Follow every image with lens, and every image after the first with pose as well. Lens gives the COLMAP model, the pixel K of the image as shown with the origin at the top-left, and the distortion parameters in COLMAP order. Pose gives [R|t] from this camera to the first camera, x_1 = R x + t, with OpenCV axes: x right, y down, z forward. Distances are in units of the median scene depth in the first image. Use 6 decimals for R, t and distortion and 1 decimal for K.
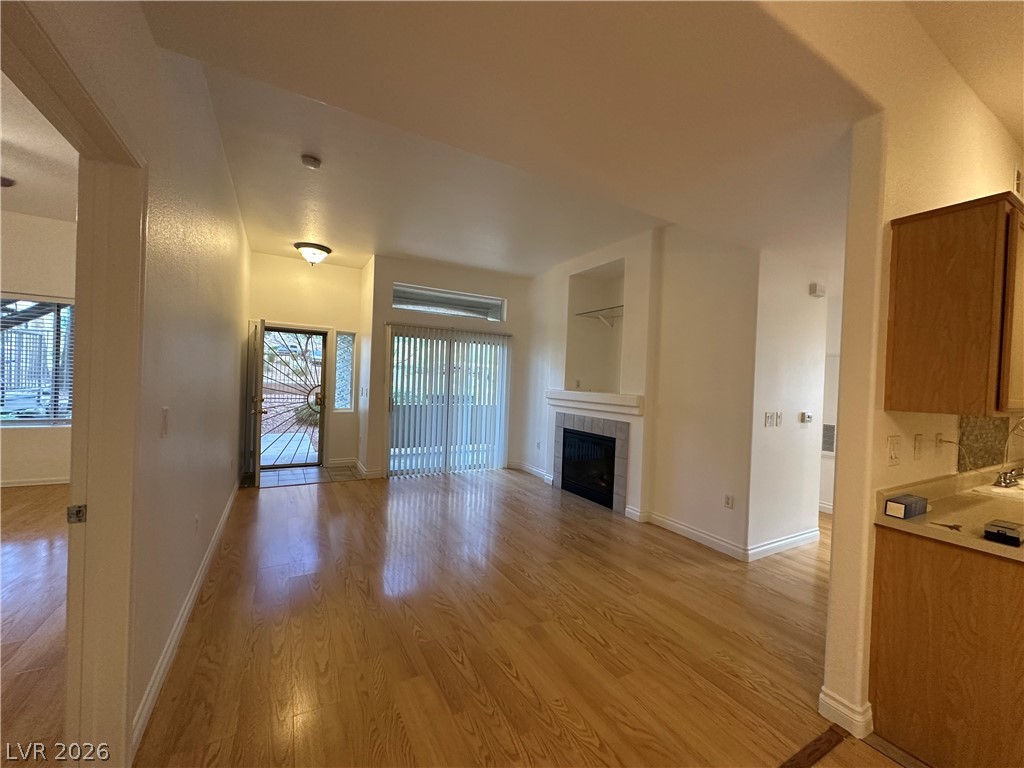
lens RADIAL K [[406.5, 0, 512.0], [0, 406.5, 384.0], [0, 0, 1]] dist [0.000230, 0.000470]
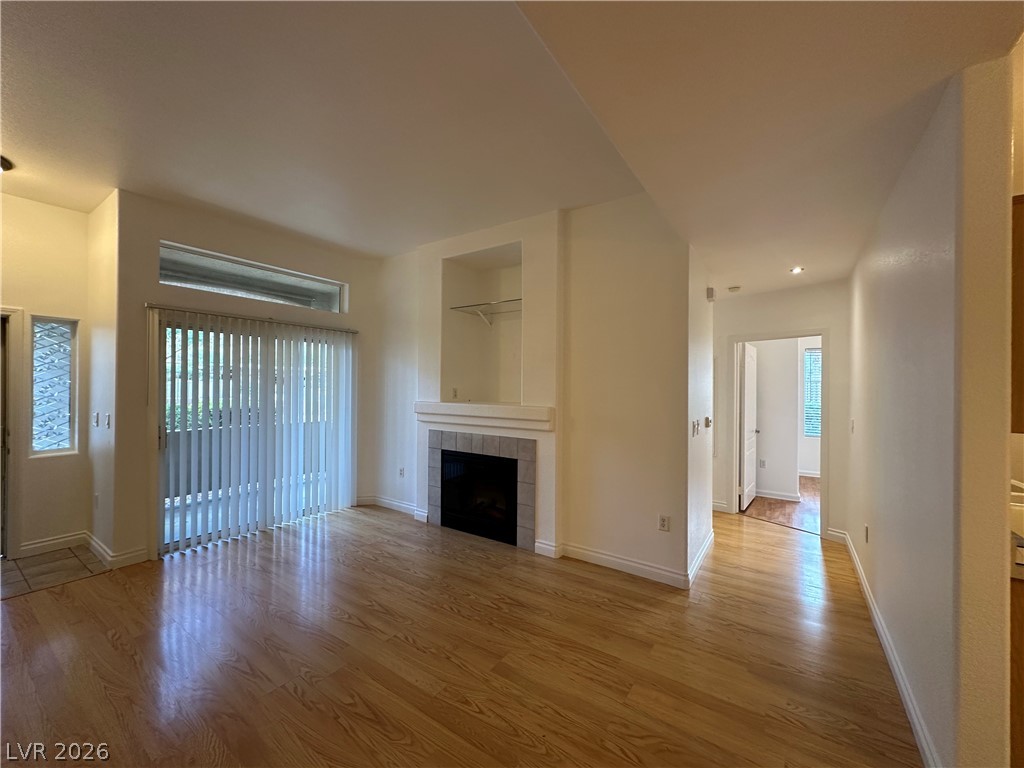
lens RADIAL K [[405.2, 0, 512.8], [0, 405.2, 386.0], [0, 0, 1]] dist [-0.000888, 0.000624]
pose [[0.895761, -0.029546, 0.443554, -0.115783], [0.028854, 0.999549, 0.008310, -0.022915], [-0.443600, 0.005355, 0.896209, 0.269278]]
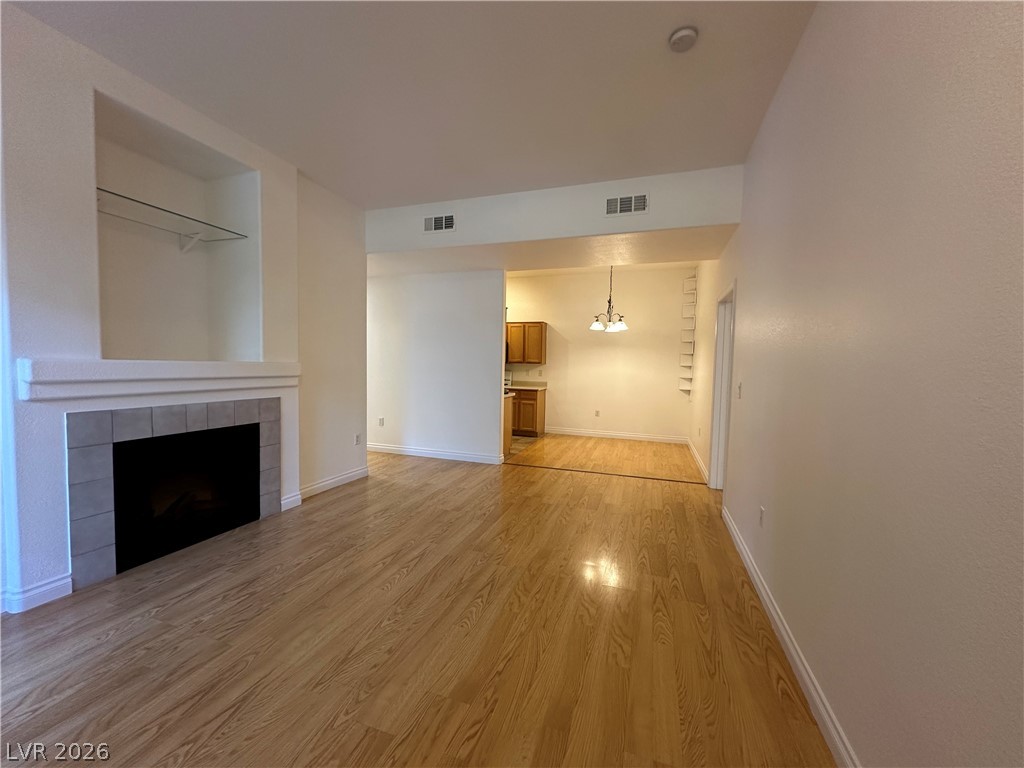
lens RADIAL K [[405.2, 0, 512.8], [0, 405.2, 386.0], [0, 0, 1]] dist [-0.000888, 0.000624]
pose [[-0.664444, -0.094818, 0.741299, -0.591116], [-0.044367, 0.995174, 0.087523, -0.017120], [-0.746020, 0.025265, -0.665444, 1.156783]]
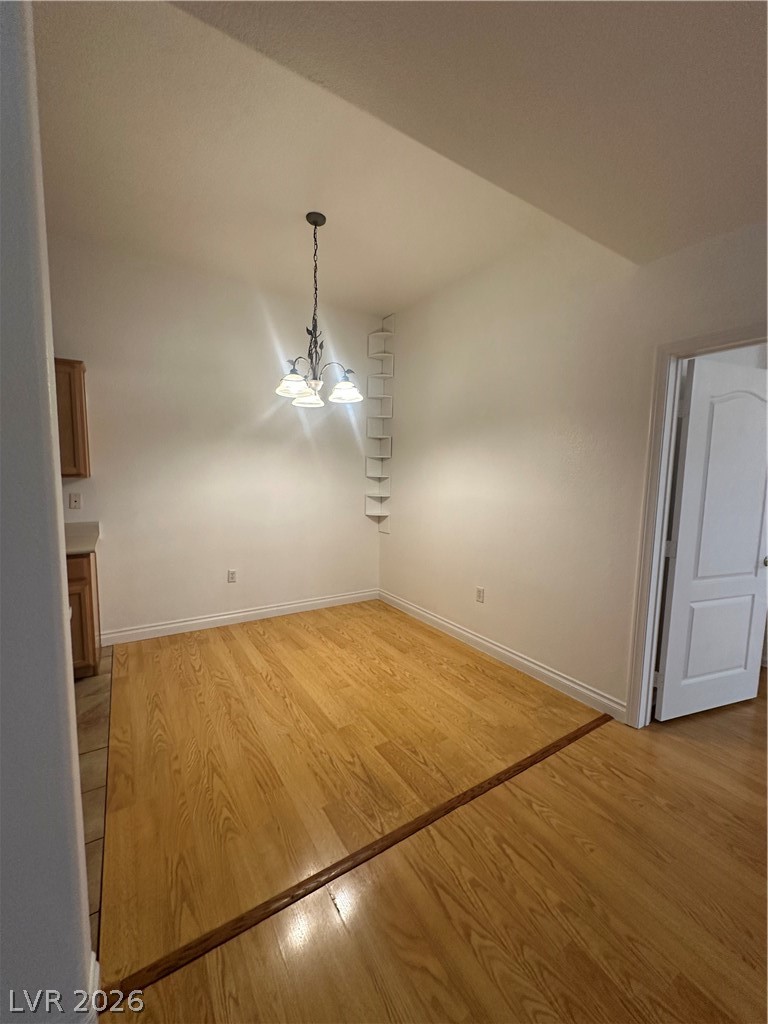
lens RADIAL K [[405.2, 0, 382.5], [0, 405.2, 513.9], [0, 0, 1]] dist [-0.000888, 0.000624]
pose [[-0.997078, -0.050654, -0.057183, 0.166840], [-0.056490, 0.992809, 0.105540, -0.003380], [0.051426, 0.108461, -0.992770, 0.593949]]
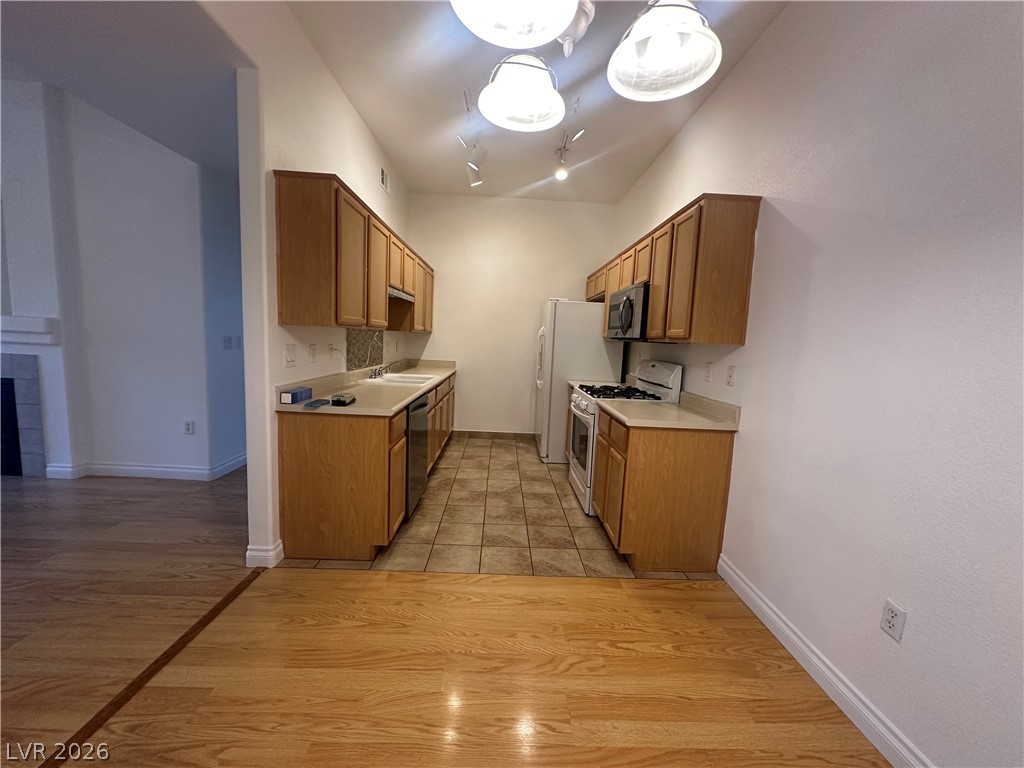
lens RADIAL K [[405.2, 0, 512.8], [0, 405.2, 386.0], [0, 0, 1]] dist [-0.000888, 0.000624]
pose [[0.469339, -0.118876, 0.874979, 0.042514], [-0.026054, 0.988601, 0.148288, 0.018008], [-0.882633, -0.092394, 0.460892, -0.103388]]
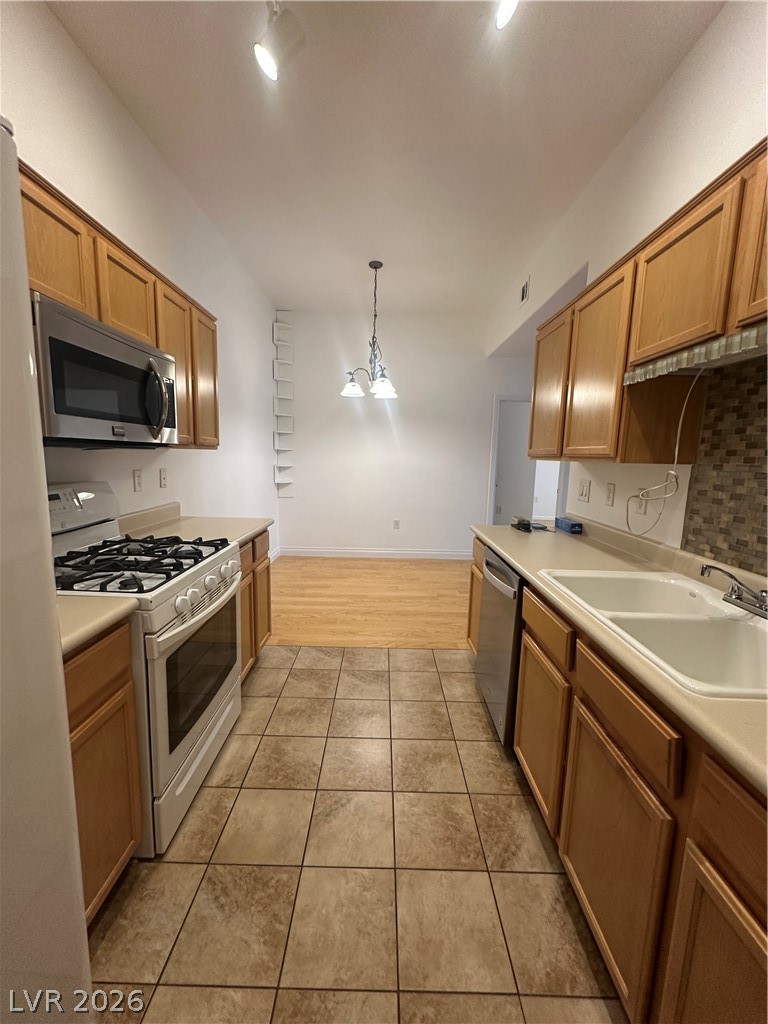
lens RADIAL K [[405.2, 0, 382.5], [0, 405.2, 513.9], [0, 0, 1]] dist [-0.000888, 0.000624]
pose [[-0.493288, 0.076644, -0.866483, 0.979252], [-0.049303, 0.992046, 0.115819, 0.045383], [0.868468, 0.099852, -0.485586, 0.426296]]
